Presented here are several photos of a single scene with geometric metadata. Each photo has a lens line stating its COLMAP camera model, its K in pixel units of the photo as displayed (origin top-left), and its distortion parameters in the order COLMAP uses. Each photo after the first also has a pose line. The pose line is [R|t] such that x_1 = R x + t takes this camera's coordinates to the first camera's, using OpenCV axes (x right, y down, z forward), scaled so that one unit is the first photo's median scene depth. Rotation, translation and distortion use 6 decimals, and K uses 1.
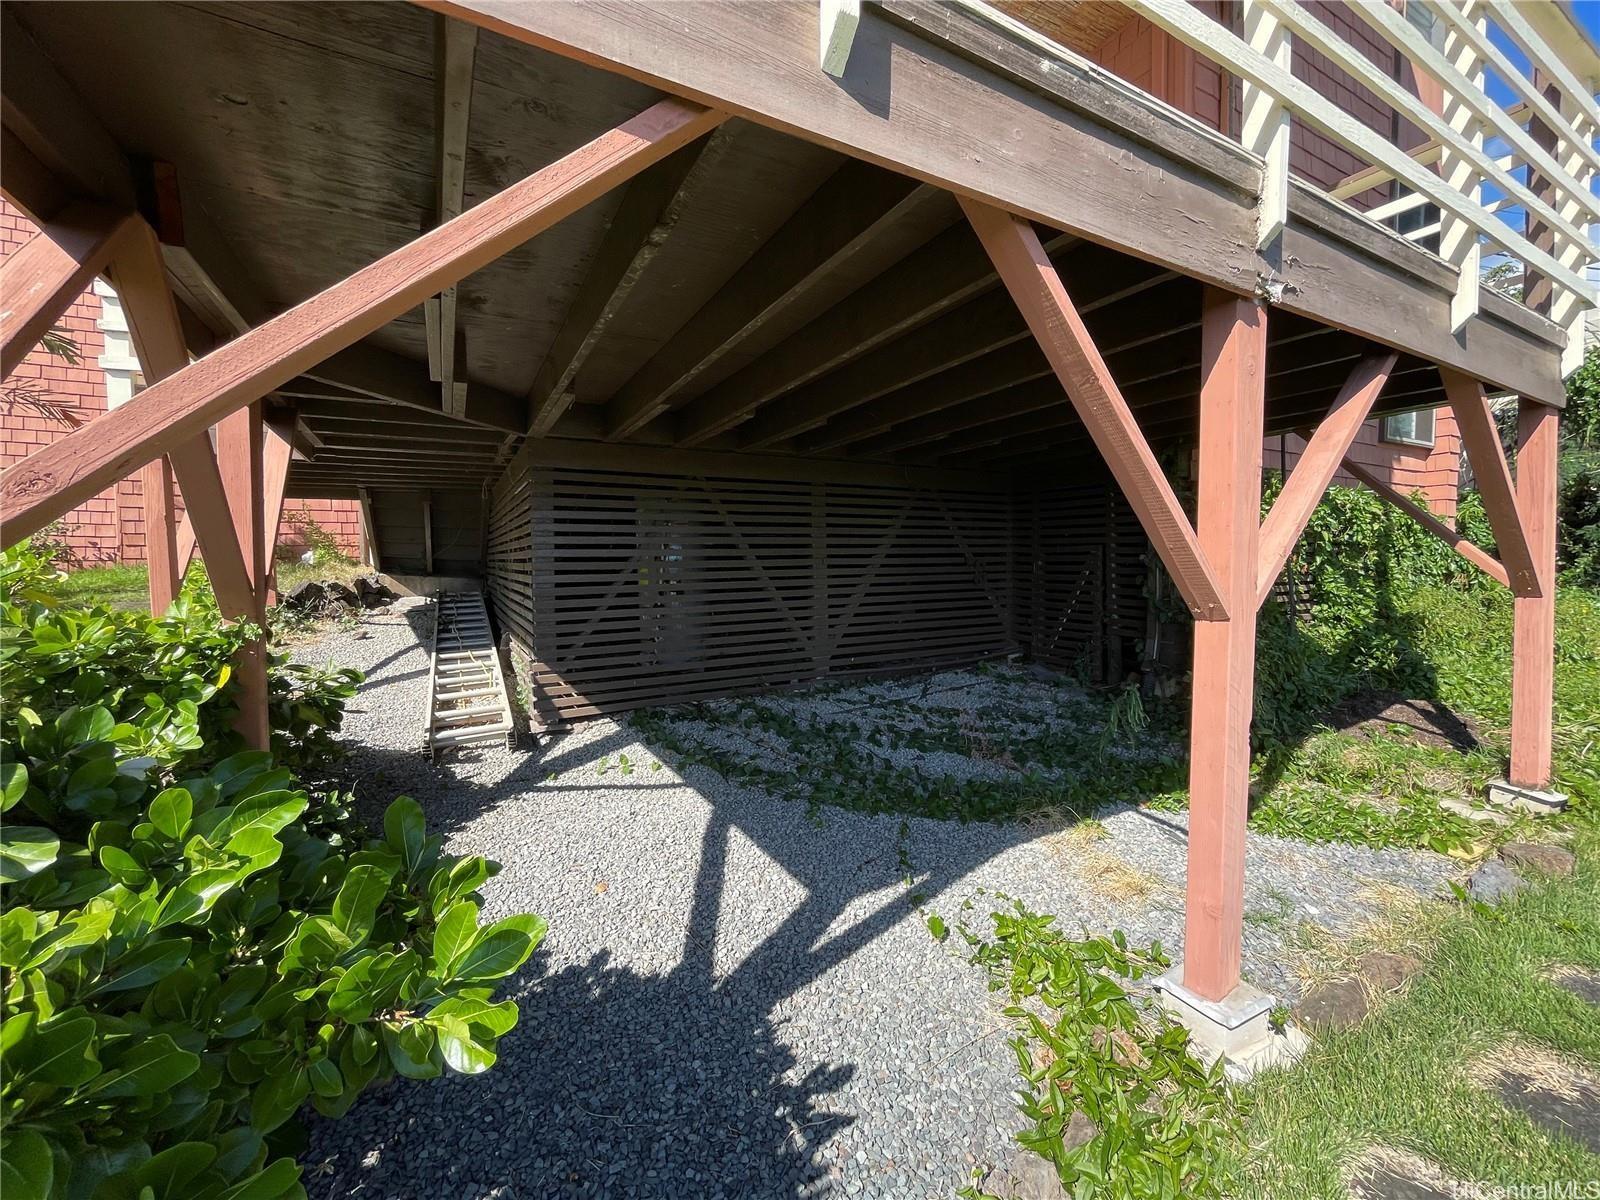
lens RADIAL K [[664.8, 0, 800.0], [0, 664.8, 600.0], [0, 0, 1]] dist [0.000908, -0.000163]
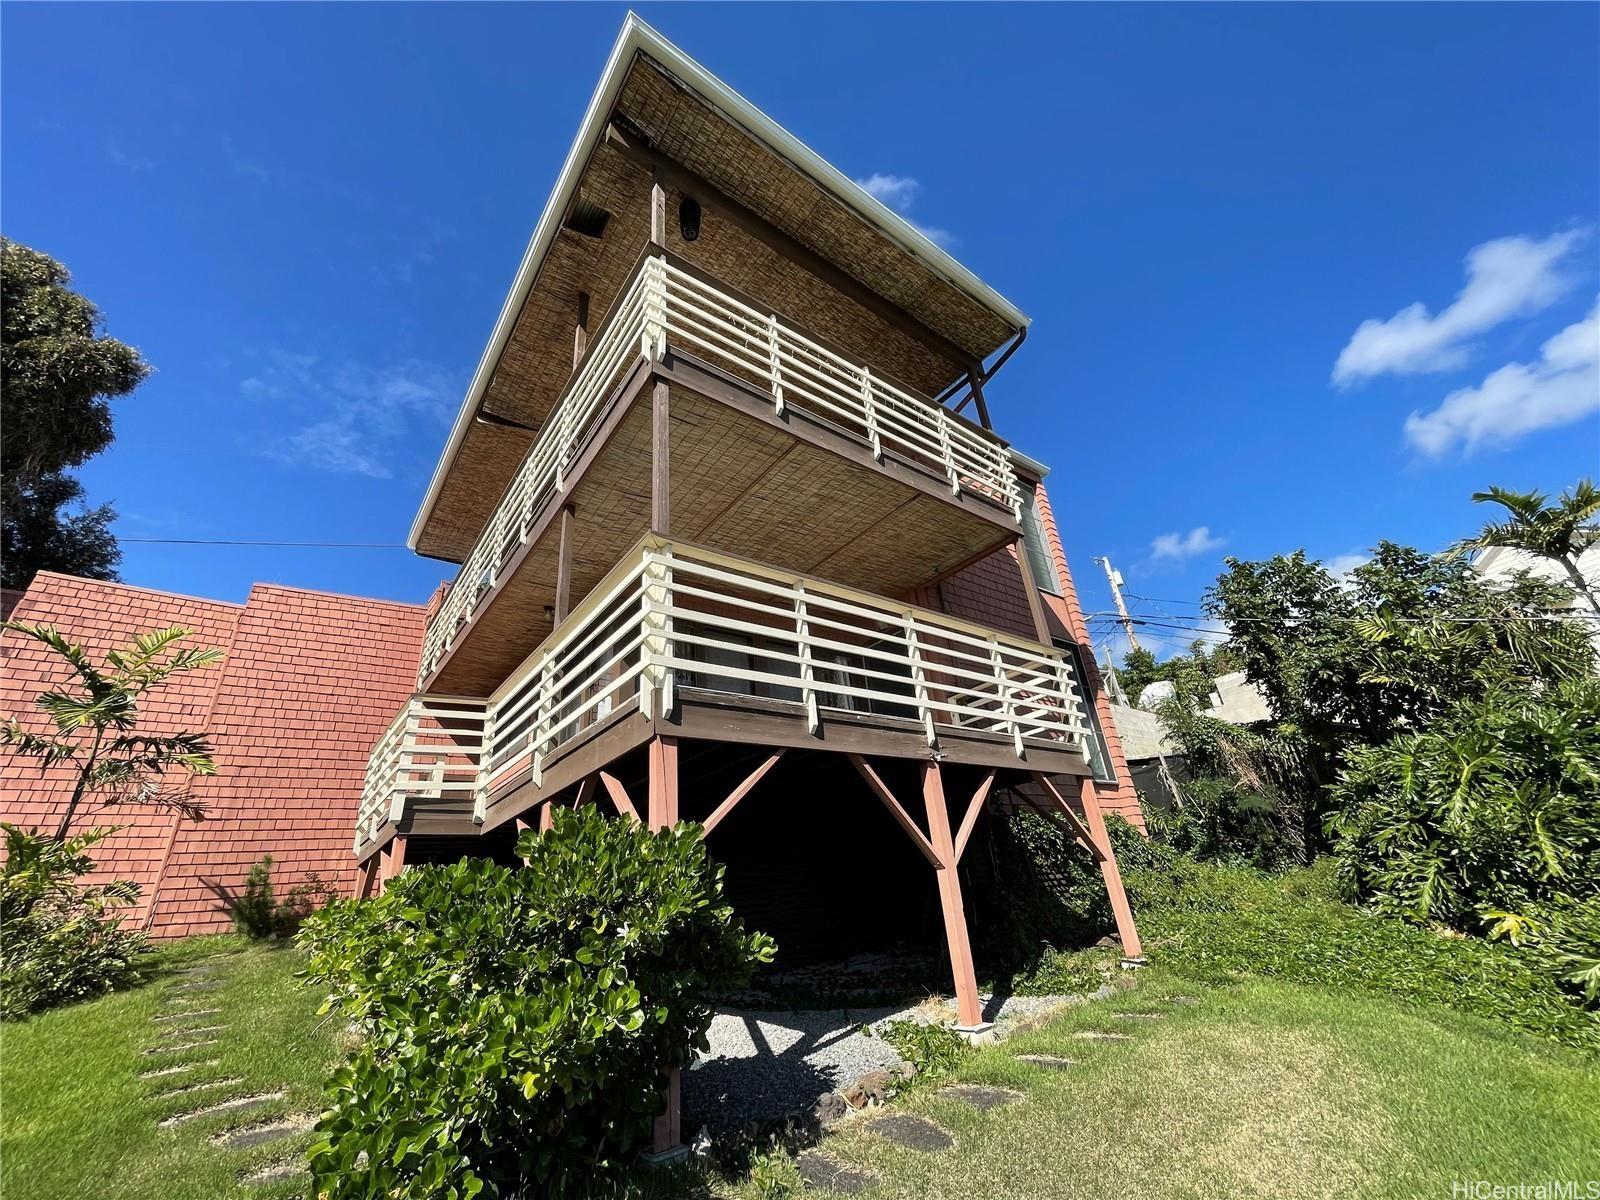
lens RADIAL K [[664.8, 0, 800.0], [0, 664.8, 600.0], [0, 0, 1]] dist [0.000908, -0.000163]
pose [[0.985285, -0.008197, 0.170722, -0.394751], [0.089894, 0.874390, -0.476824, 0.274986], [-0.145370, 0.485154, 0.862260, -1.646035]]
